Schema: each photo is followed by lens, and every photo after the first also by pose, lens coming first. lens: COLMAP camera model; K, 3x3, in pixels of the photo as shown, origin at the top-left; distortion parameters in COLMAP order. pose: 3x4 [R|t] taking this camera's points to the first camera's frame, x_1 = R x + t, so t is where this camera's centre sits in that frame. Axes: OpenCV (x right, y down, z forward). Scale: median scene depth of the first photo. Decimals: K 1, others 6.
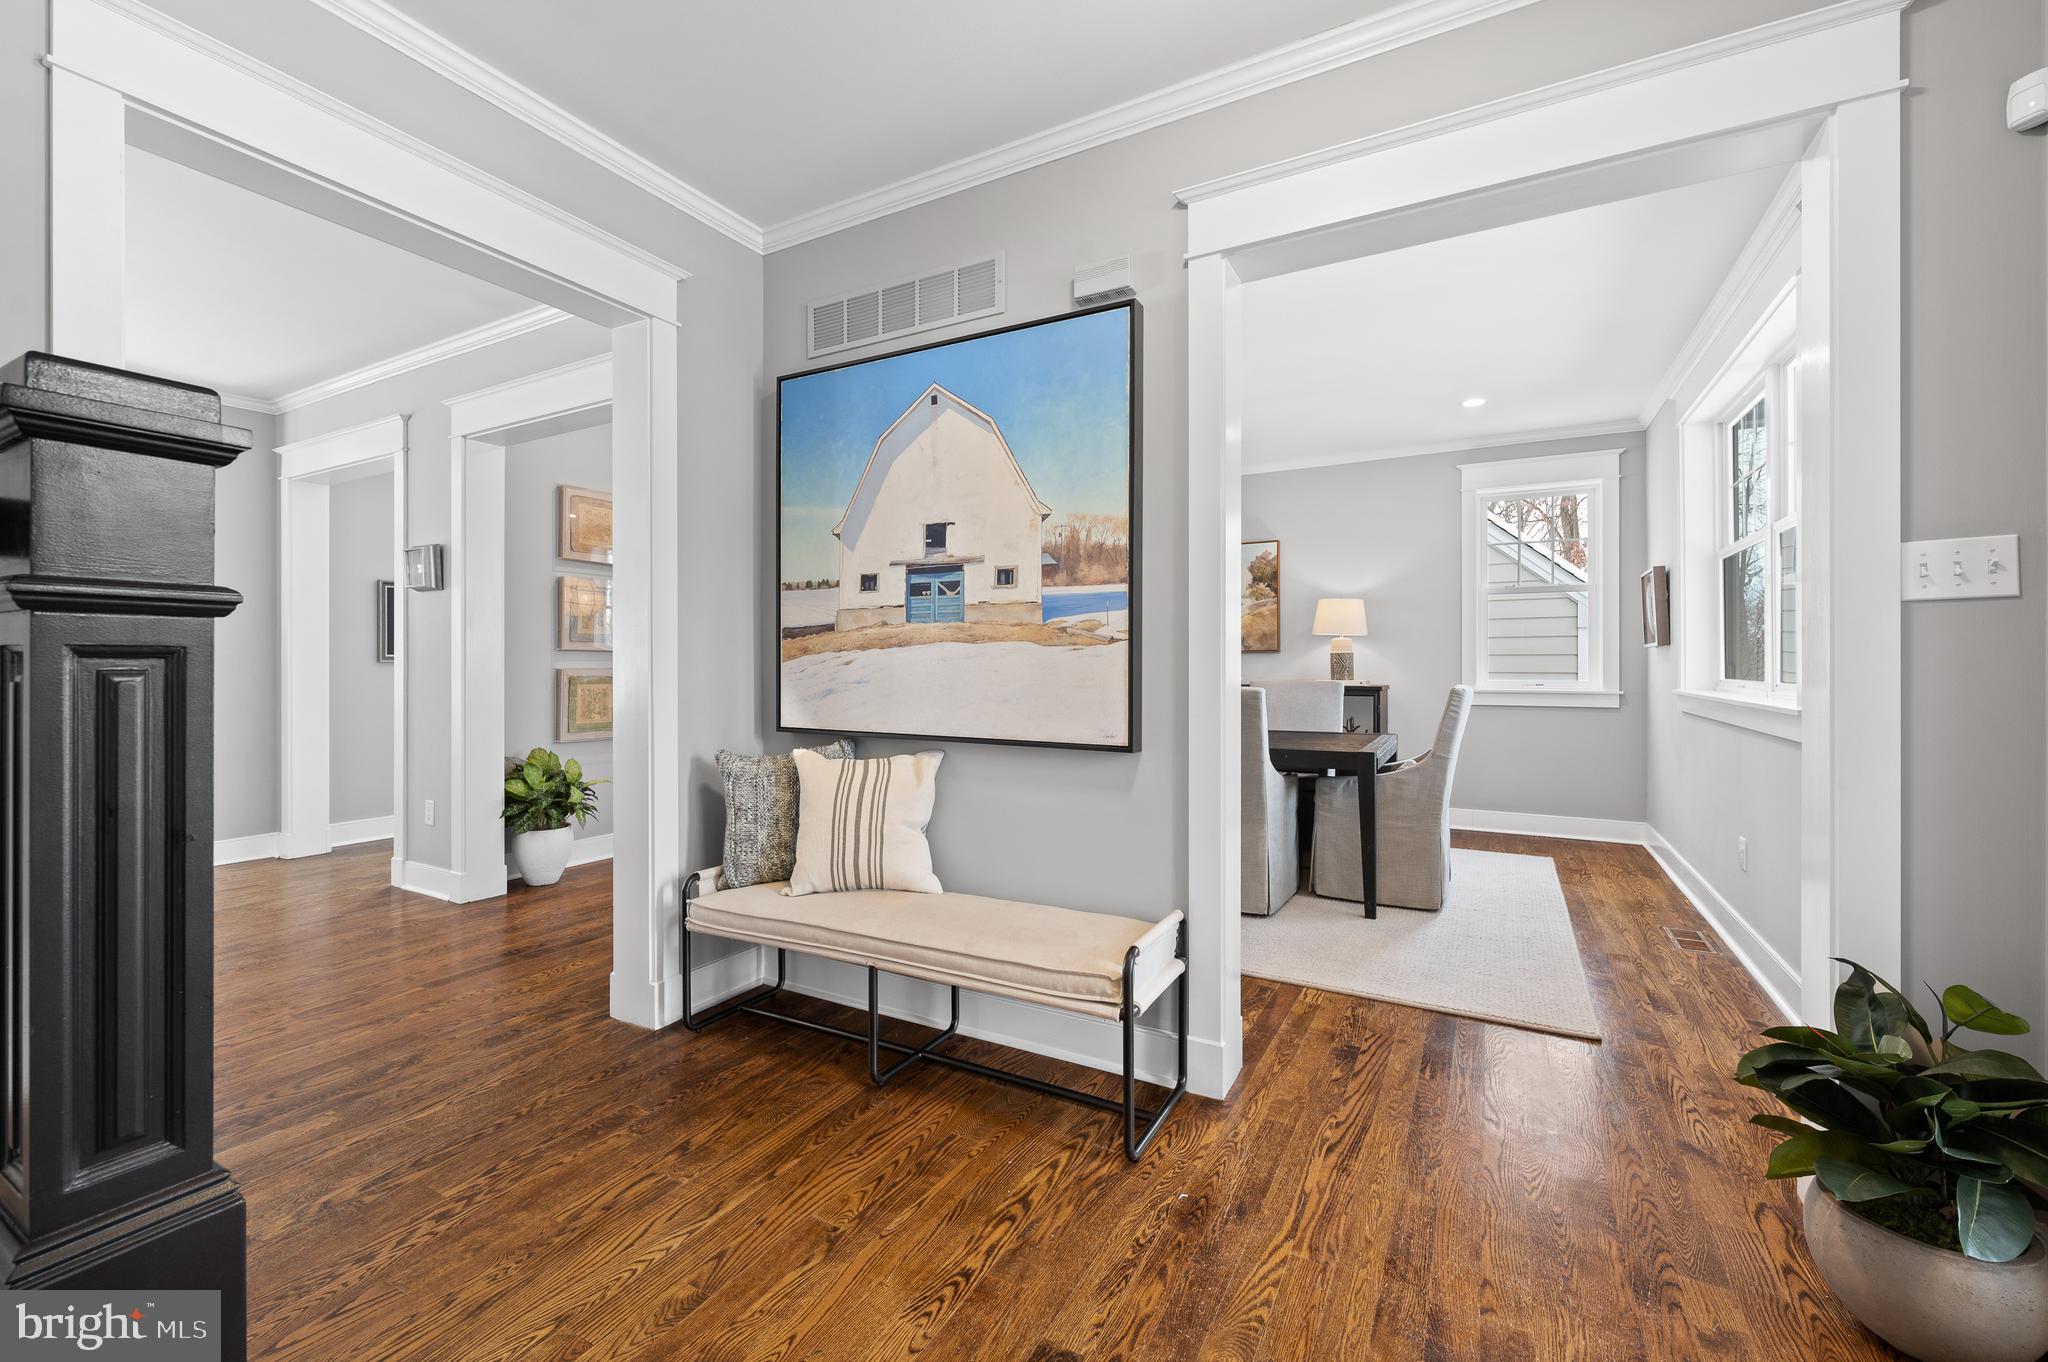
lens RADIAL K [[832.8, 0, 1035.1], [0, 832.8, 666.3], [0, 0, 1]] dist [-0.000885, -0.000159]
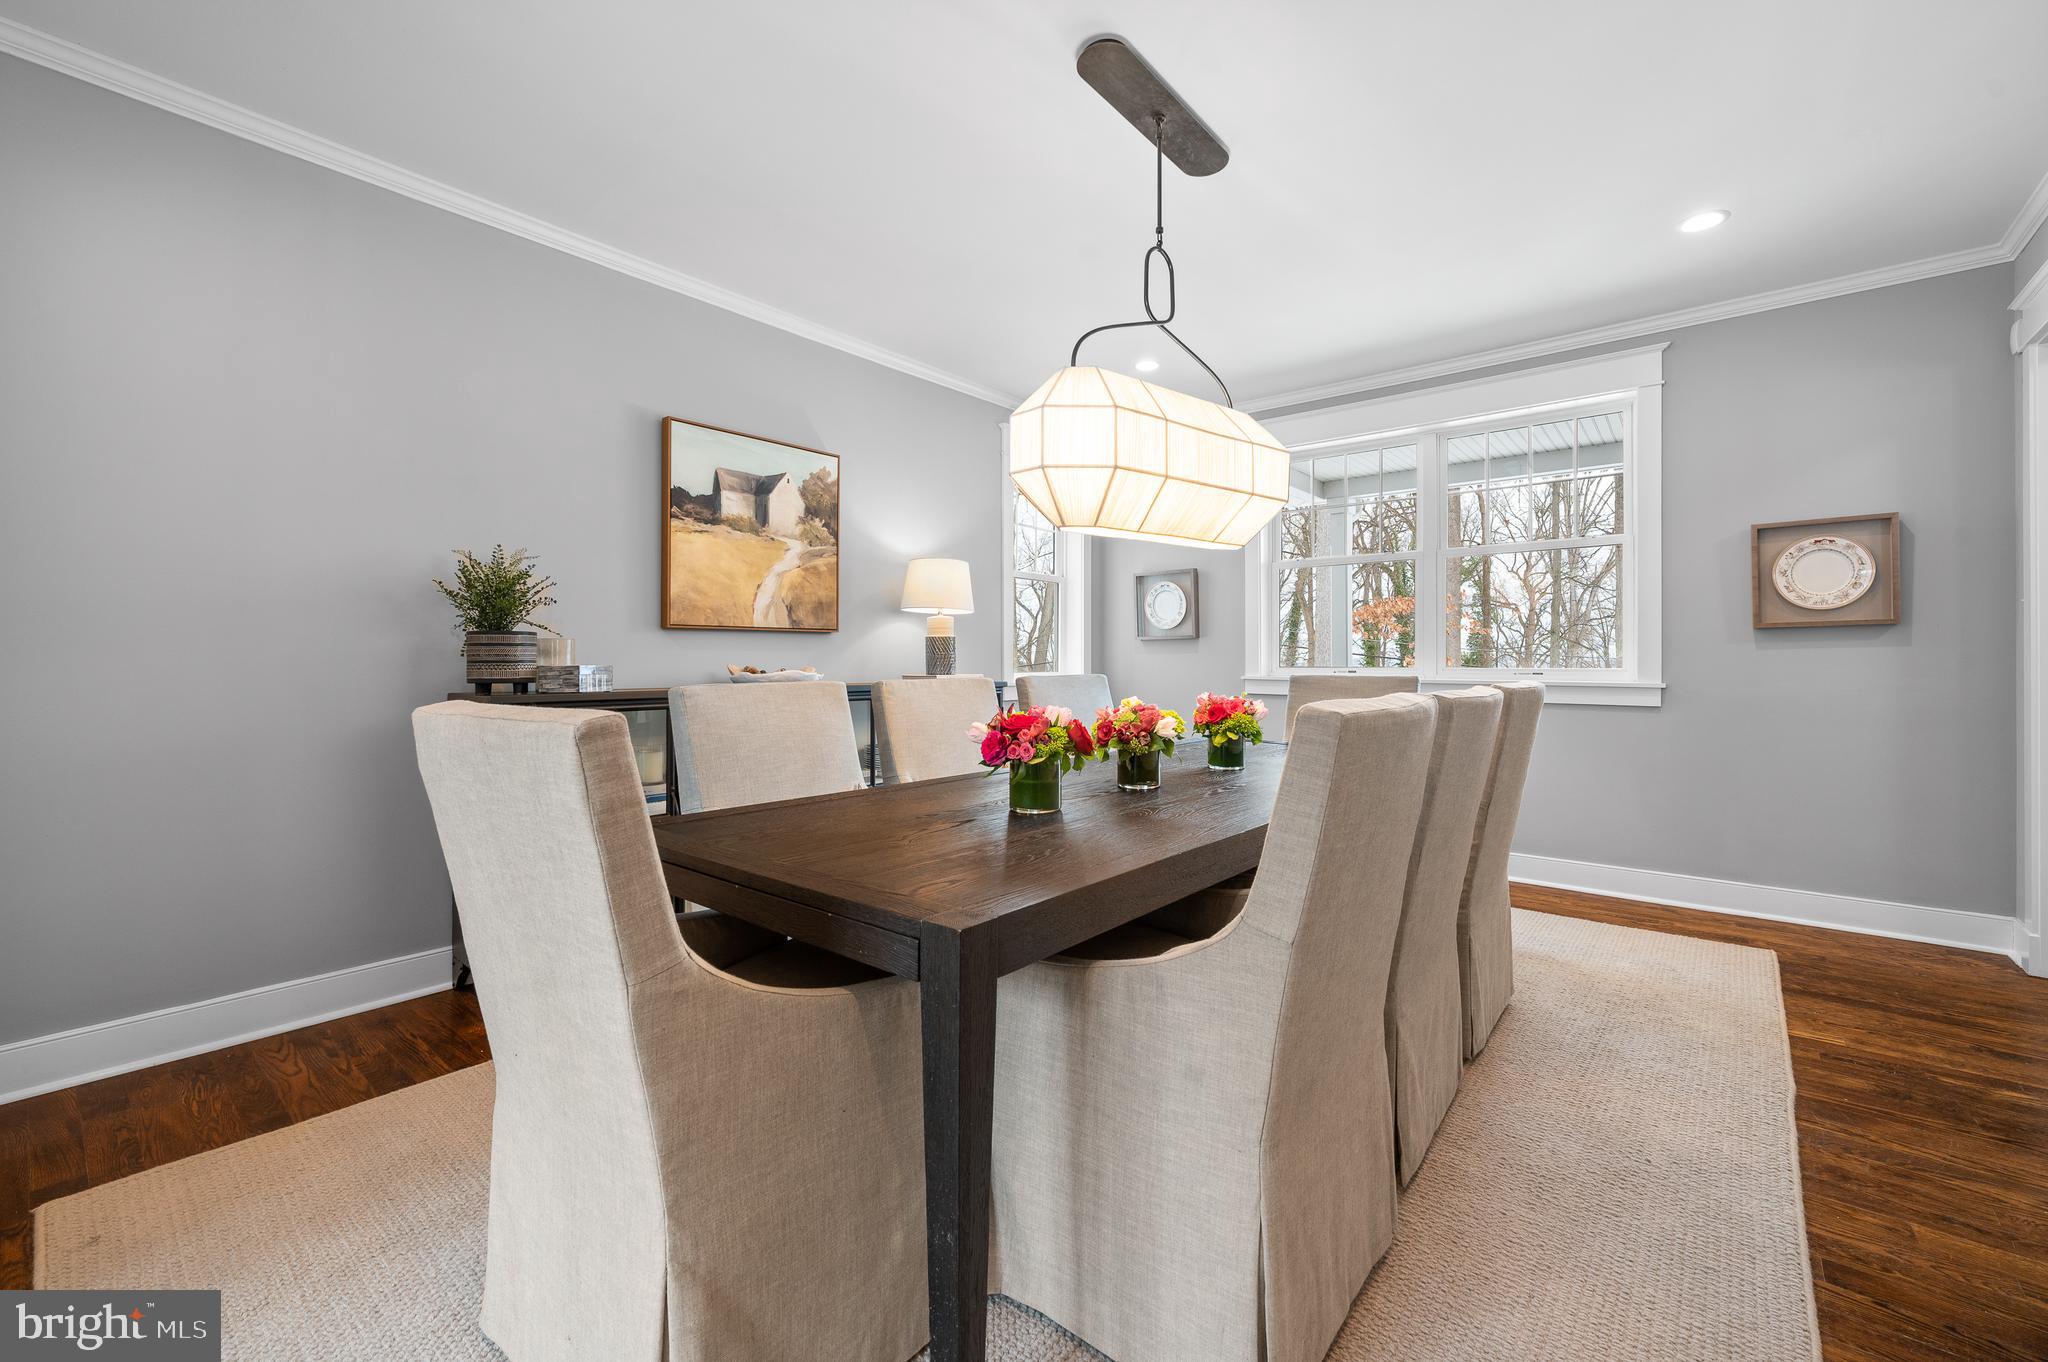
lens RADIAL K [[832.8, 0, 1021.5], [0, 832.8, 662.9], [0, 0, 1]] dist [-0.000885, -0.000159]
pose [[0.207474, -0.005185, 0.978227, -0.295110], [0.005971, 0.999974, 0.004034, 0.004470], [-0.978222, 0.005004, 0.207499, 0.722986]]
